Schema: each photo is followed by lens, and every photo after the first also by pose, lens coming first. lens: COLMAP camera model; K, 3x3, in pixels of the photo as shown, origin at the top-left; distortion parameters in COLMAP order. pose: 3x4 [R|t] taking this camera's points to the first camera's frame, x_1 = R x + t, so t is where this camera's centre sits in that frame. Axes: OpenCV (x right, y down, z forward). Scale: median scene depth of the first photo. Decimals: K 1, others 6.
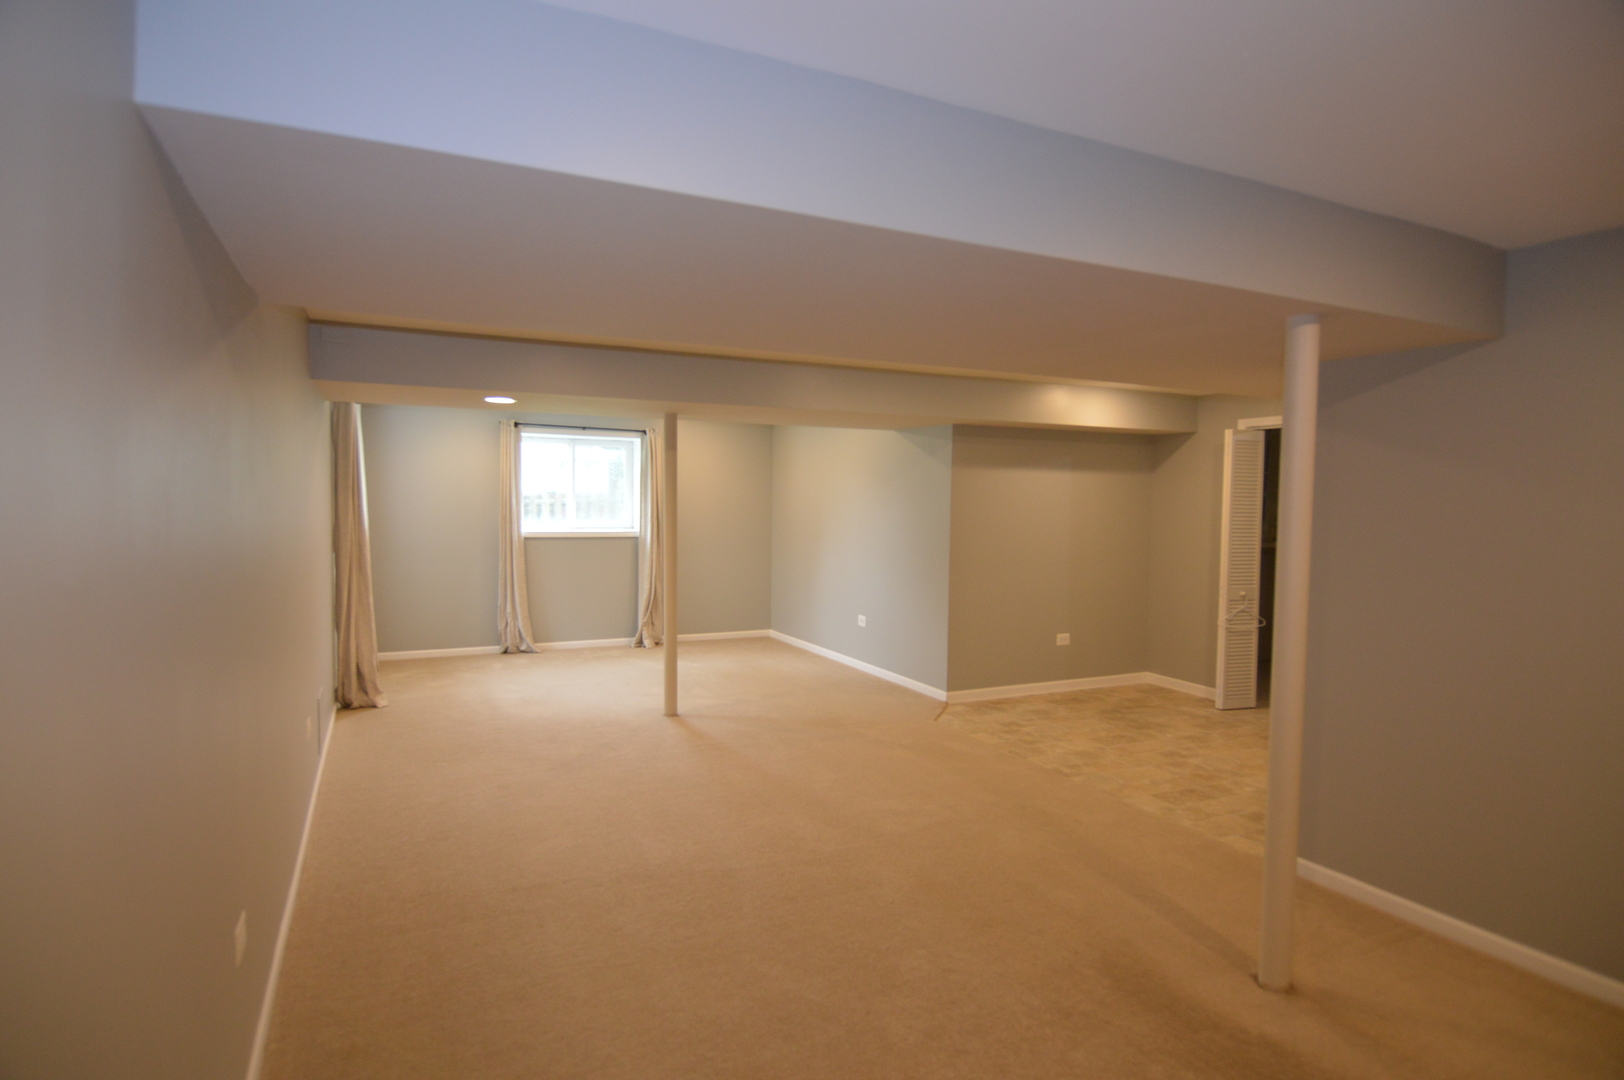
lens RADIAL K [[865.2, 0, 812.0], [0, 865.2, 540.0], [0, 0, 1]] dist [0.005756, -0.020576]
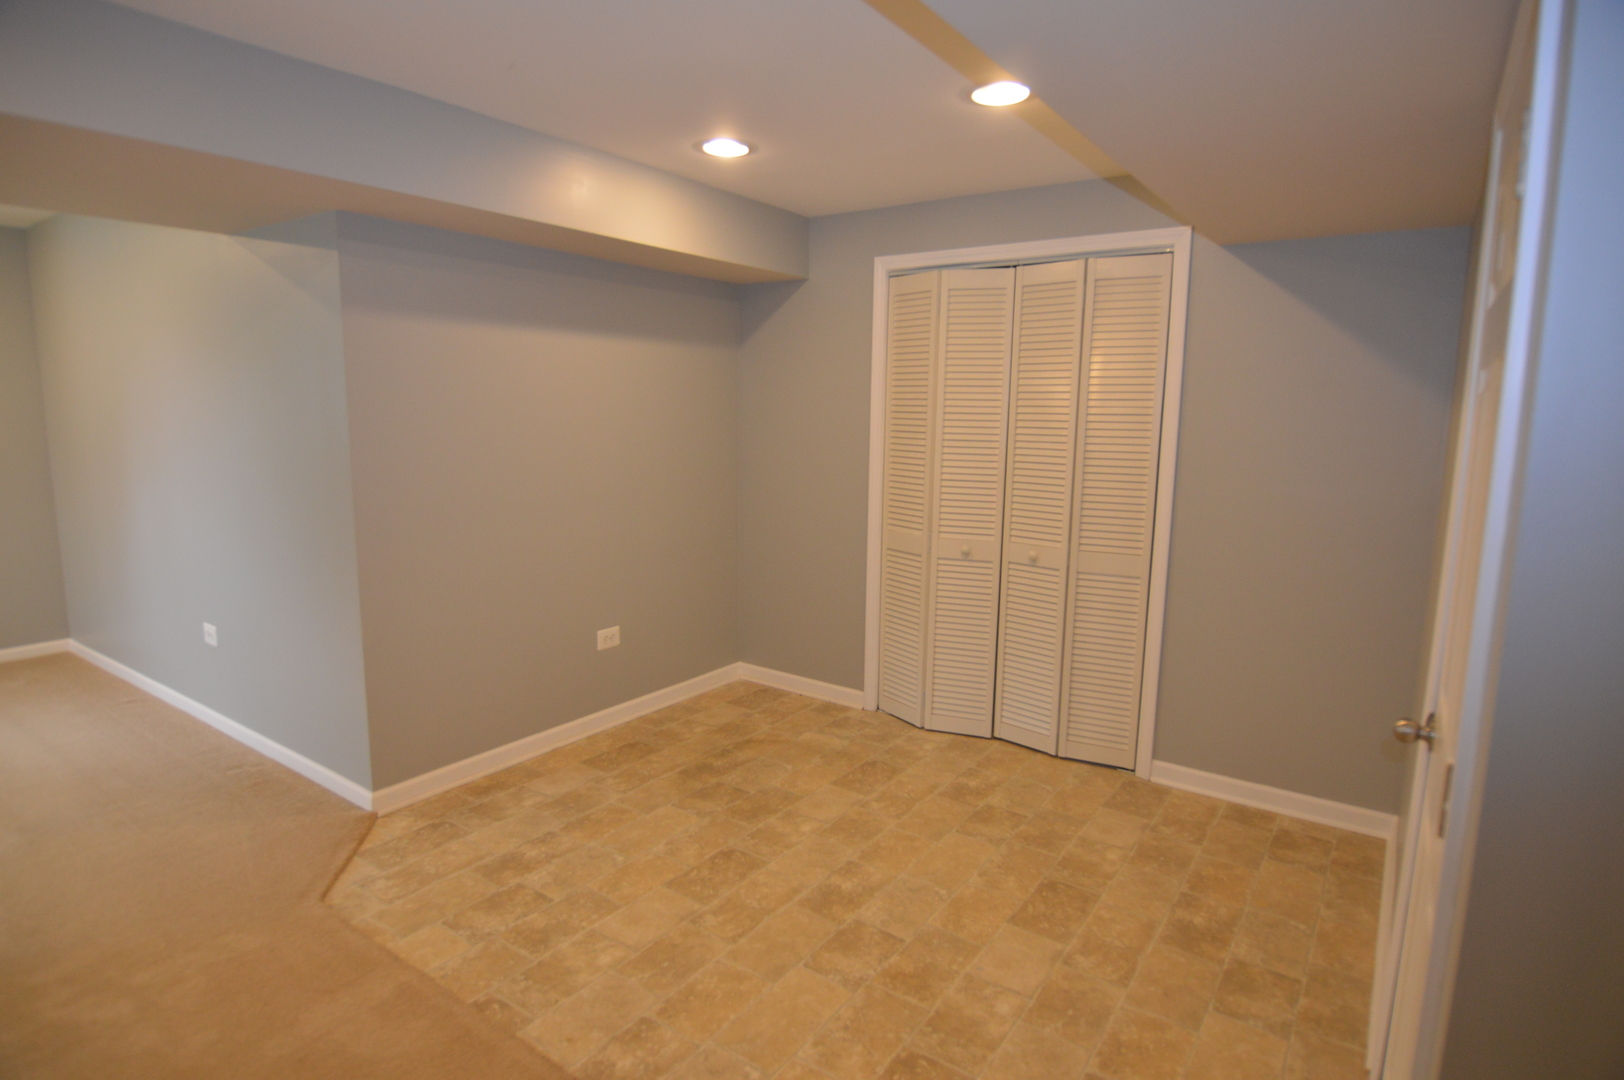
lens RADIAL K [[865.2, 0, 812.0], [0, 865.2, 540.0], [0, 0, 1]] dist [0.005756, -0.020576]
pose [[0.873703, -0.073549, 0.480868, 0.151936], [0.018567, 0.992826, 0.118118, -0.015593], [-0.486106, -0.094272, 0.868800, 0.490793]]
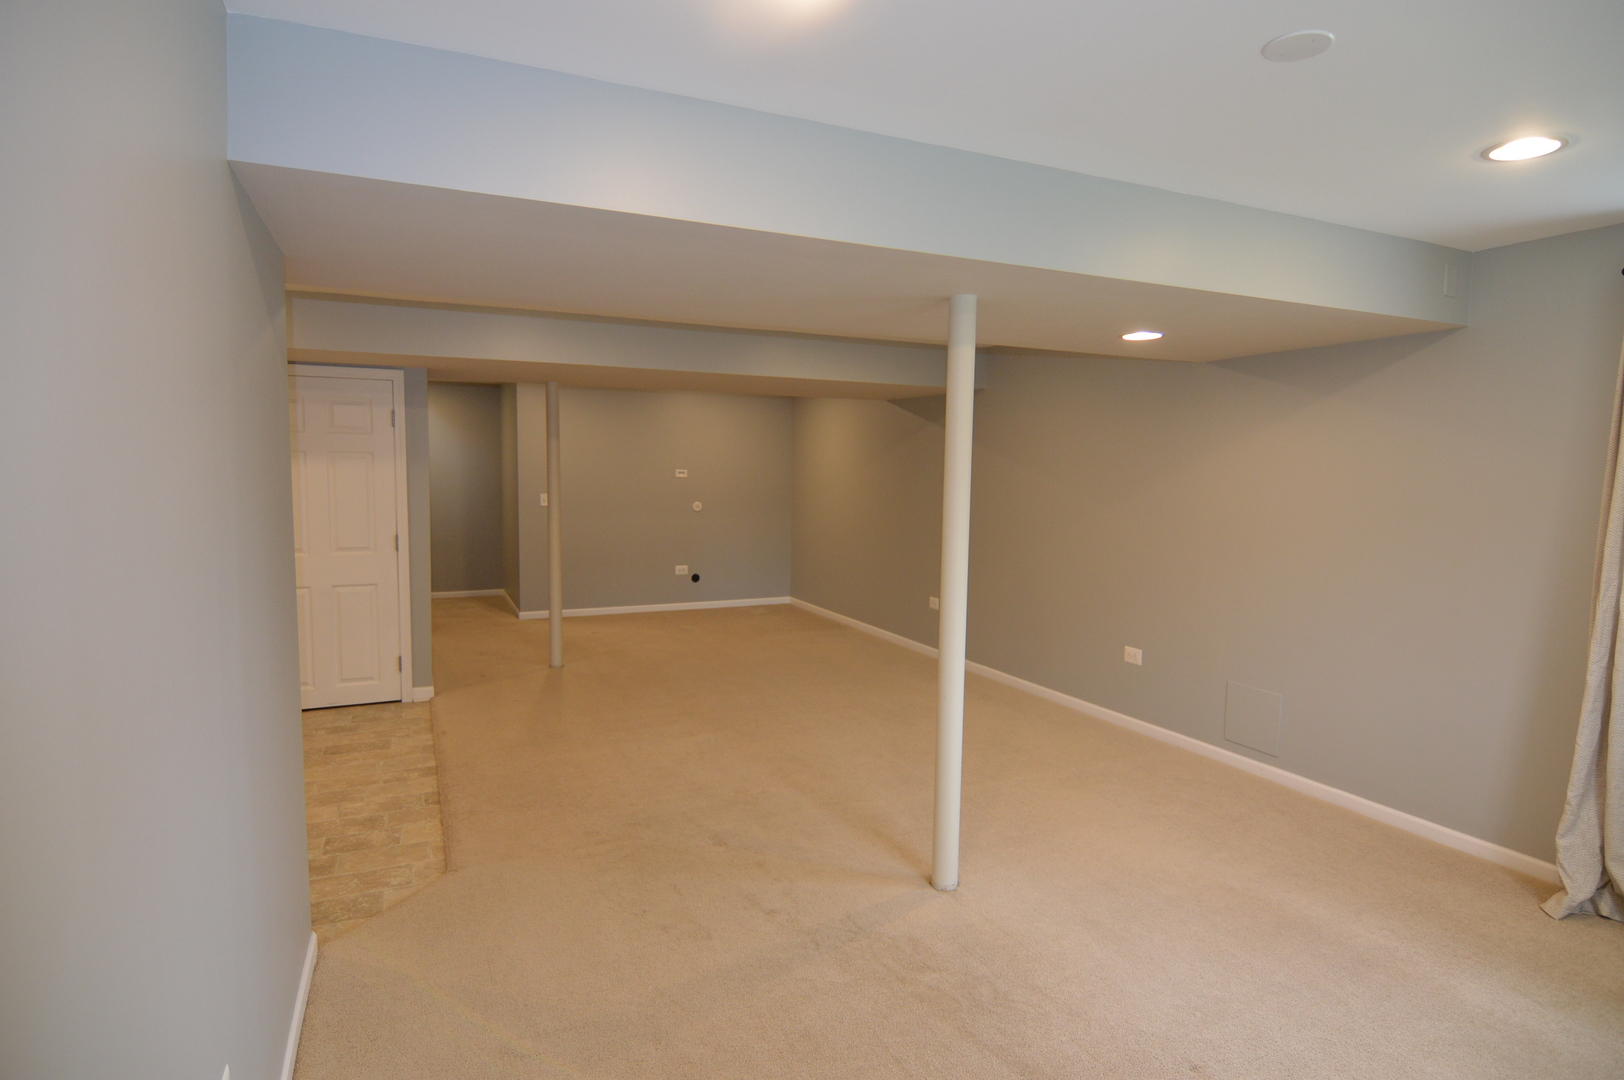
lens RADIAL K [[865.2, 0, 812.0], [0, 865.2, 540.0], [0, 0, 1]] dist [0.005756, -0.020576]
pose [[-0.999623, -0.023677, 0.013896, -0.080450], [-0.021664, 0.991213, 0.130490, -0.064179], [-0.016864, 0.130140, -0.991352, 1.405465]]
